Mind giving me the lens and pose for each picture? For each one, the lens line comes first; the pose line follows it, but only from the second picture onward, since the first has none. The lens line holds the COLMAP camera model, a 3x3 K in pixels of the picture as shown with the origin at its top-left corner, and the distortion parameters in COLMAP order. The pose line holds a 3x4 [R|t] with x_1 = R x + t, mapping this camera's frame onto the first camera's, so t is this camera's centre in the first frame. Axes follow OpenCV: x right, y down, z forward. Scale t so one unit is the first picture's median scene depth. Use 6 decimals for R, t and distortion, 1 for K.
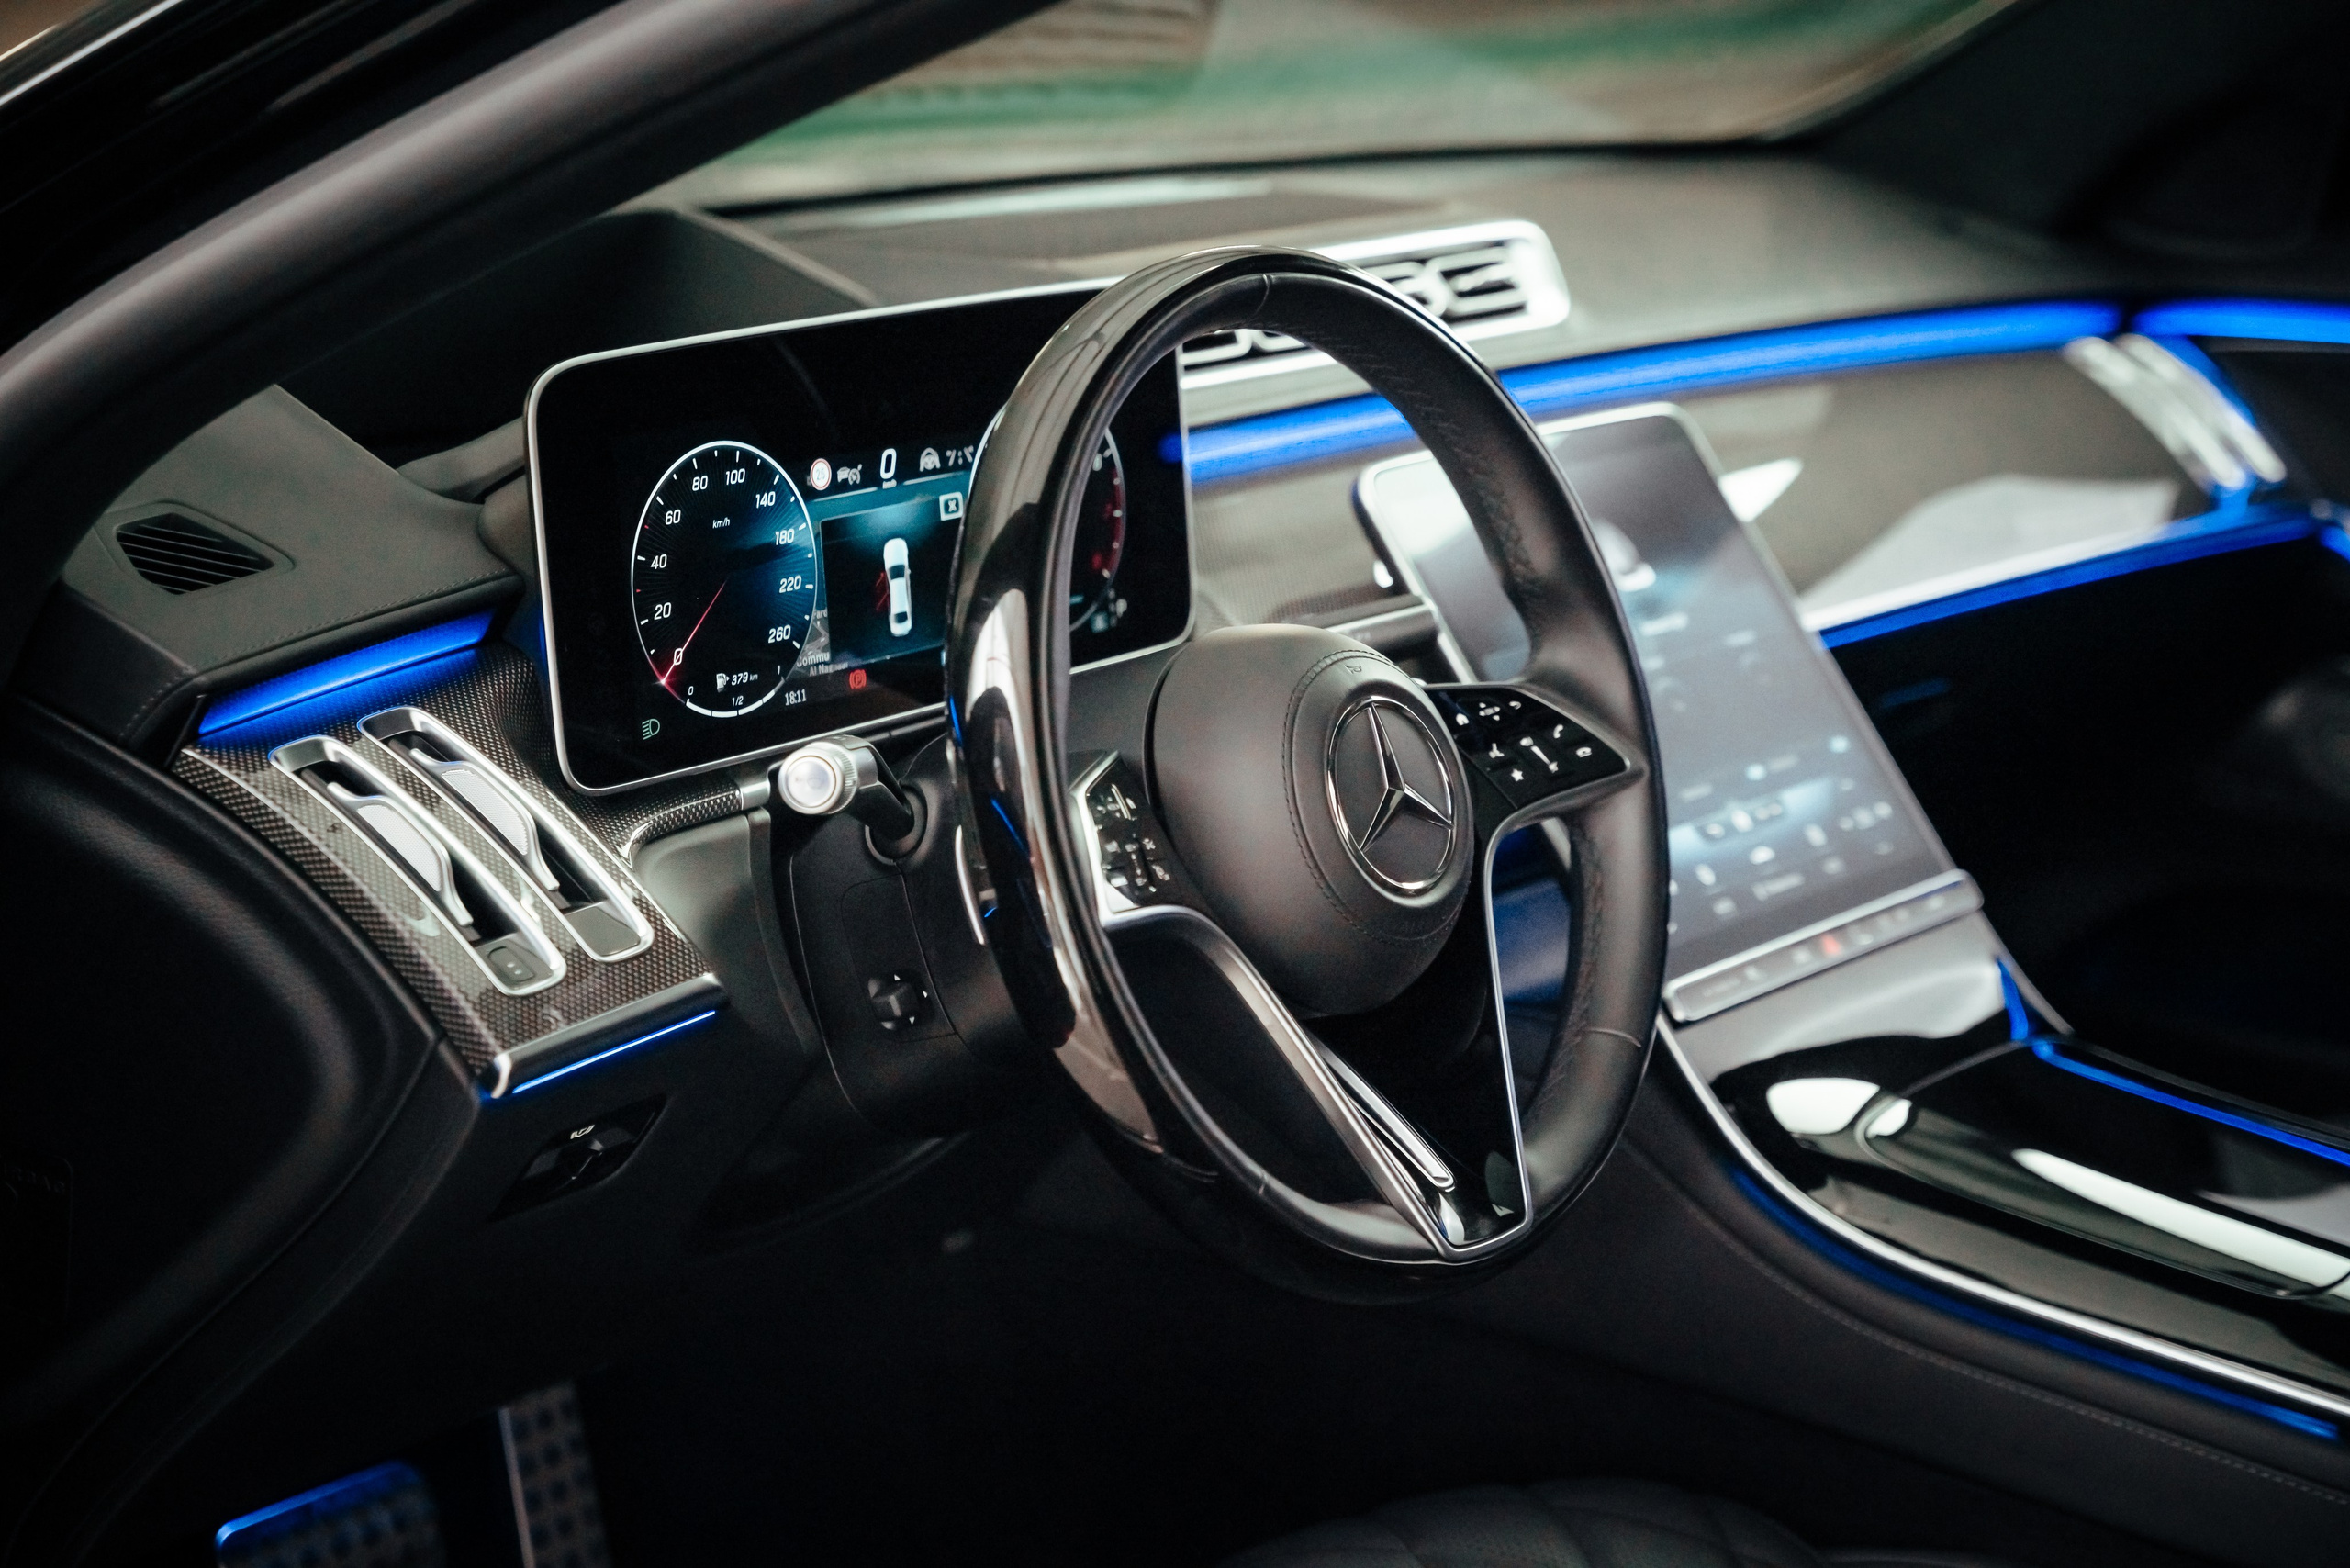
lens RADIAL K [[4681.3, 0, 1175.0], [0, 4681.3, 784.4], [0, 0, 1]] dist [-0.063493, 0.000000]
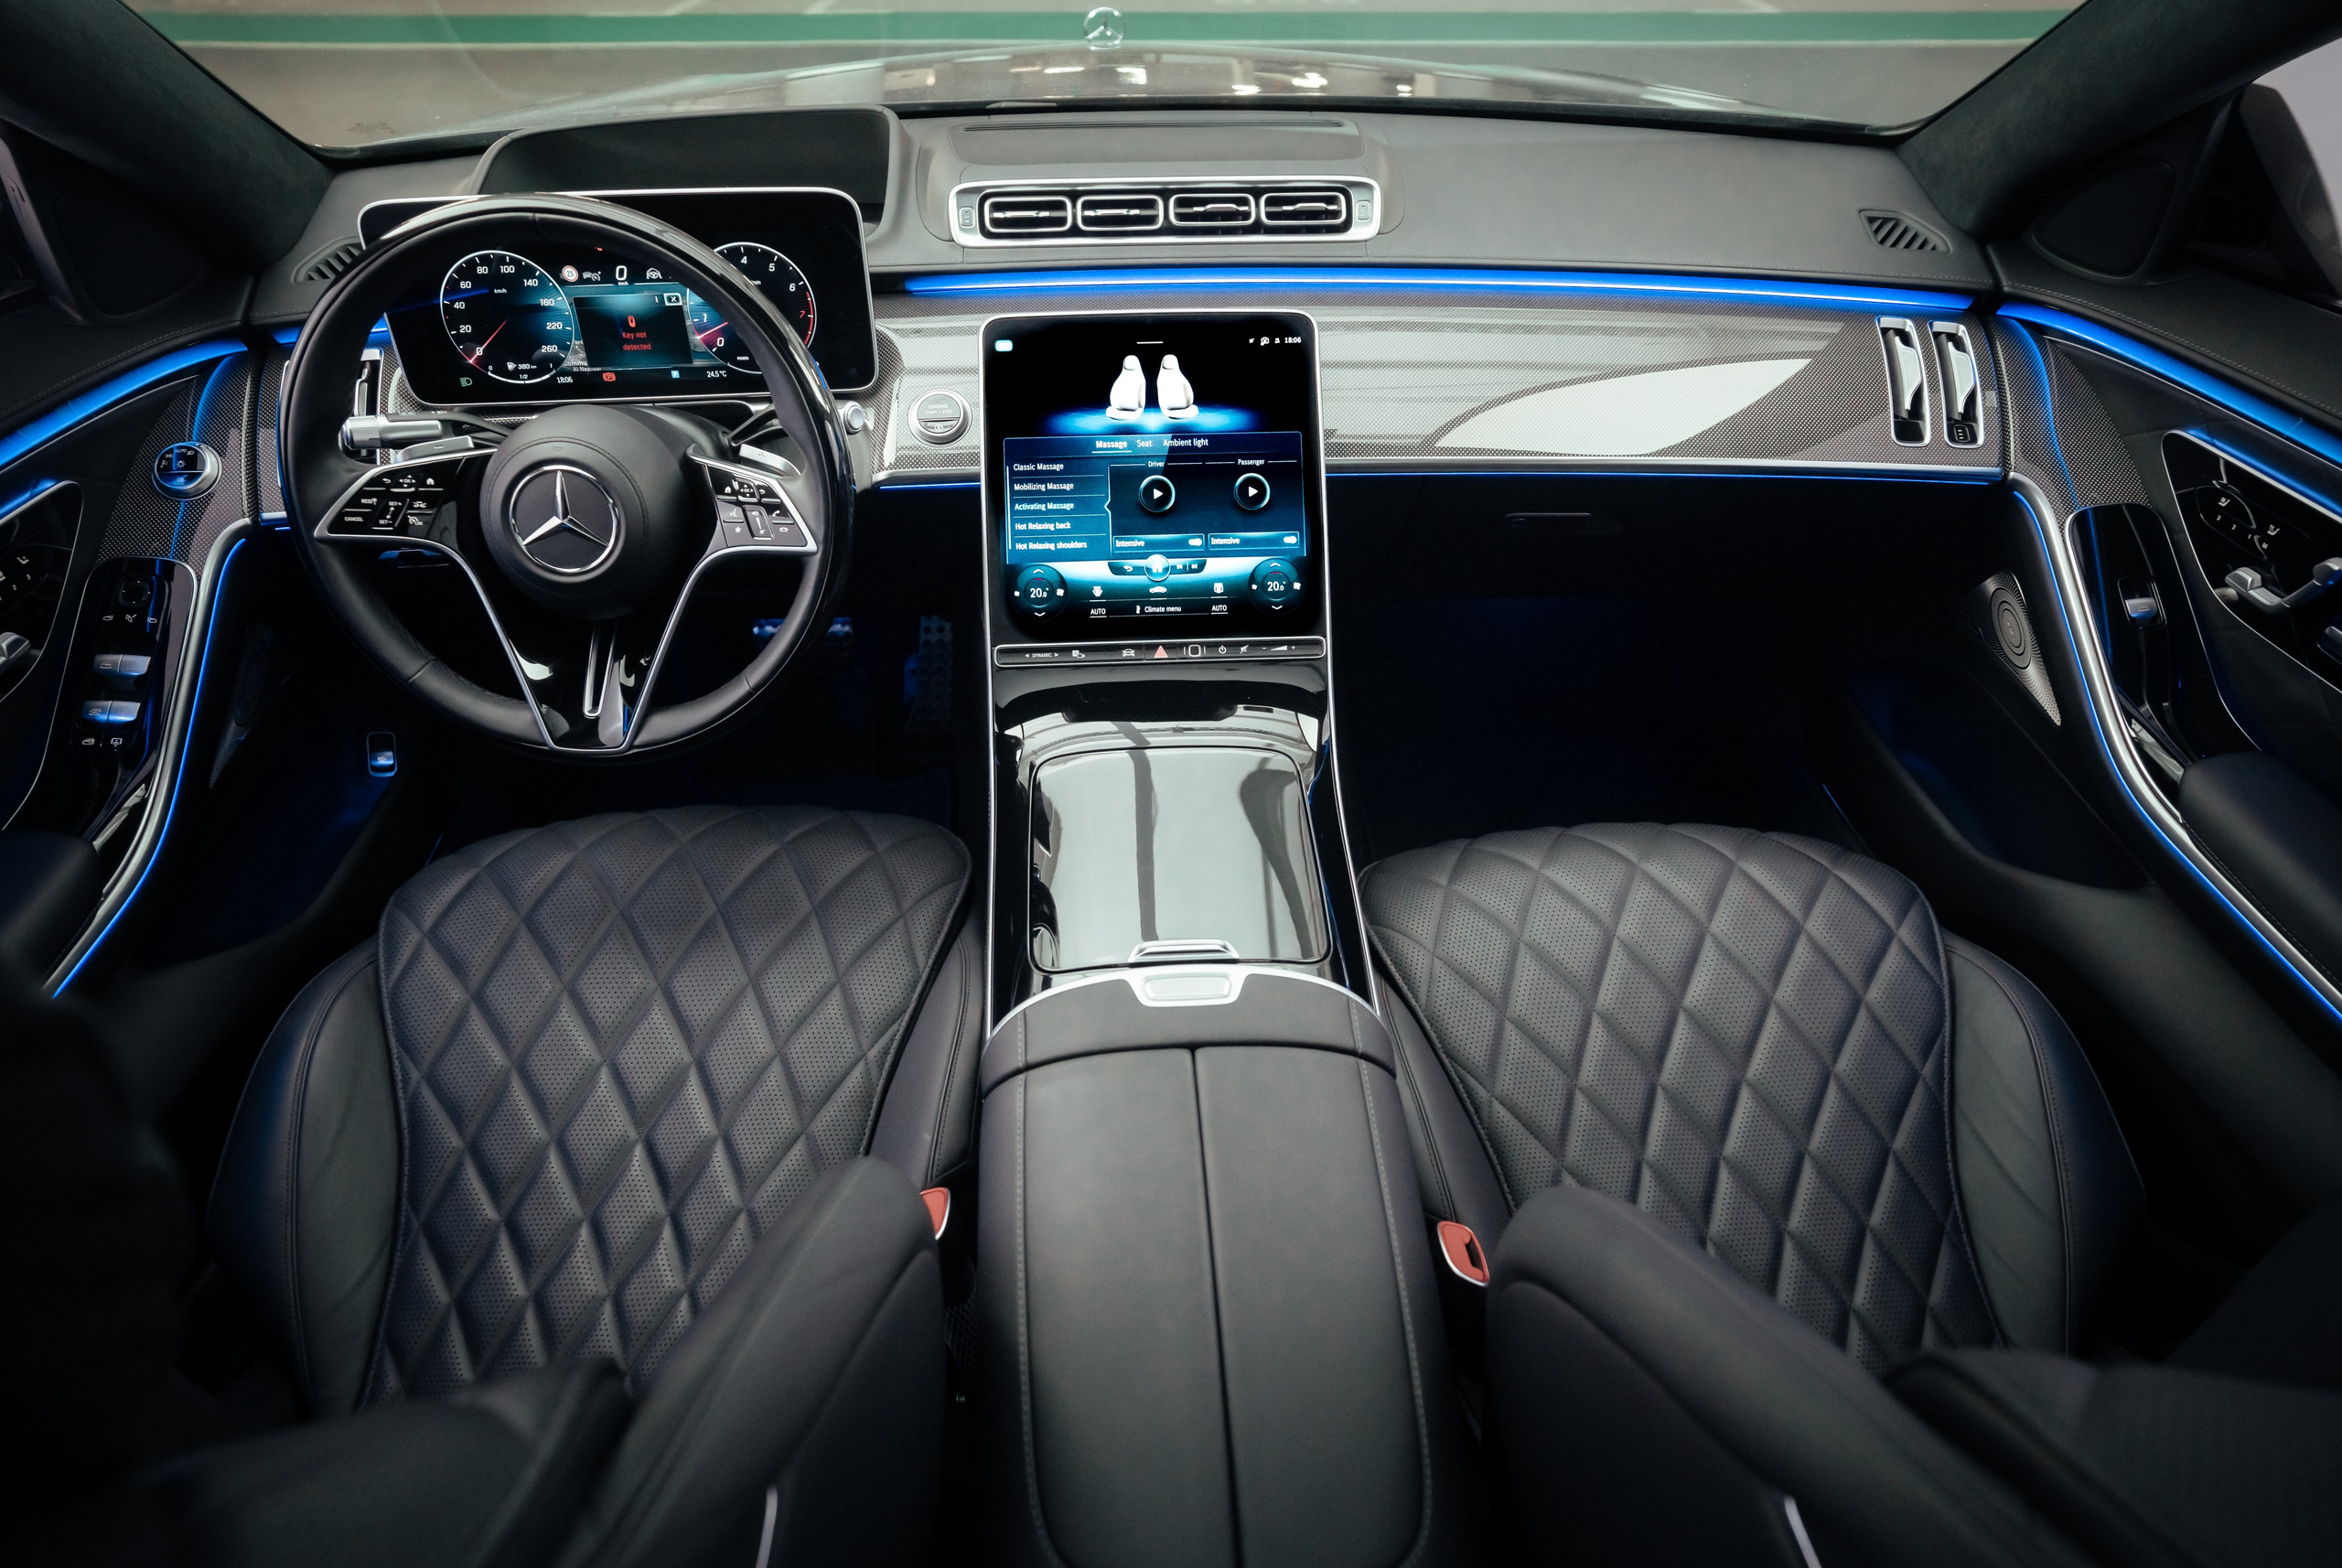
lens RADIAL K [[1353.0, 0, 1171.0], [0, 1353.0, 782.2], [0, 0, 1]] dist [-0.018500, 0.000101]
pose [[0.608269, 0.433829, -0.664682, 0.586231], [-0.148118, 0.884745, 0.441914, -0.171359], [0.779789, -0.170351, 0.602420, 0.818086]]
